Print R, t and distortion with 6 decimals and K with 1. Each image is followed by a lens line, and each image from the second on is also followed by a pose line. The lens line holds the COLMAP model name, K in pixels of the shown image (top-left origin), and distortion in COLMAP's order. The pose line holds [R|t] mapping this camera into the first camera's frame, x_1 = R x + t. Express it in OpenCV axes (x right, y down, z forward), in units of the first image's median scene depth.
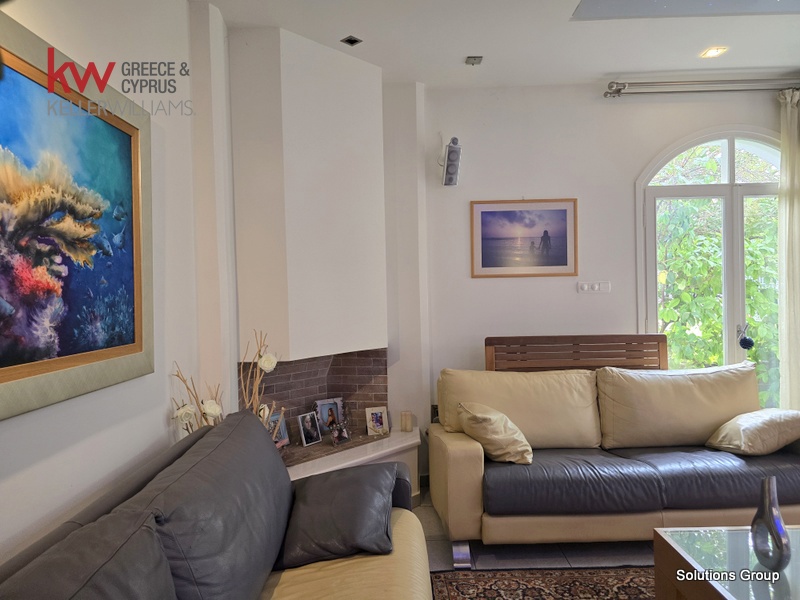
lens RADIAL K [[539.7, 0, 402.9], [0, 539.7, 295.0], [0, 0, 1]] dist [0.066377, -0.059868]
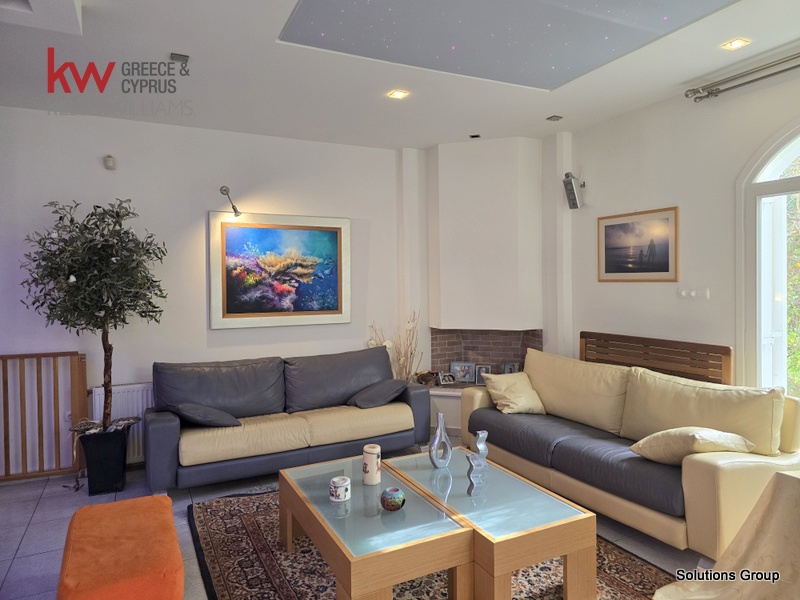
lens RADIAL K [[539.7, 0, 398.9], [0, 539.7, 292.9], [0, 0, 1]] dist [0.066377, -0.059868]
pose [[0.430806, 0.038189, -0.901636, 2.196161], [-0.006485, 0.999209, 0.039223, -0.111065], [0.902421, -0.011050, 0.430713, 0.172597]]
